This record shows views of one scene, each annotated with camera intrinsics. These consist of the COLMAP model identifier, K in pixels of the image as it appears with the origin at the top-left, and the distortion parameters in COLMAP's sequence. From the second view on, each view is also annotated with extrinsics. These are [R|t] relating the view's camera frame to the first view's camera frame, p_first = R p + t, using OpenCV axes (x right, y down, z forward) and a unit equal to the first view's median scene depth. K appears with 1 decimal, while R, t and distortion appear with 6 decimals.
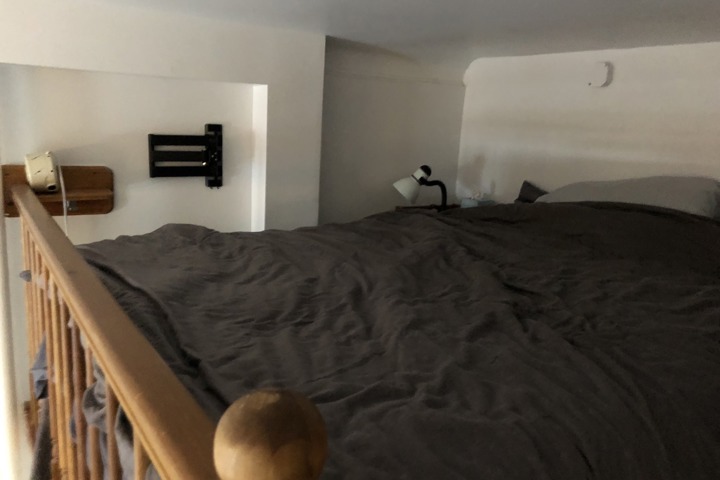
lens RADIAL K [[650.9, 0, 360.0], [0, 650.9, 240.0], [0, 0, 1]] dist [0.081703, 0.003839]
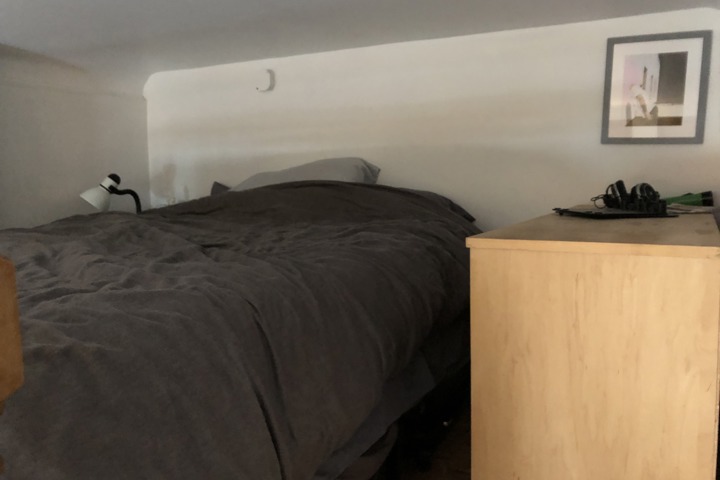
lens RADIAL K [[650.9, 0, 360.0], [0, 650.9, 240.0], [0, 0, 1]] dist [0.081703, 0.003839]
pose [[0.900532, -0.110524, 0.420507, 0.006173], [0.139567, 0.989451, -0.038826, 0.083700], [-0.411780, 0.093653, 0.906458, -0.059881]]
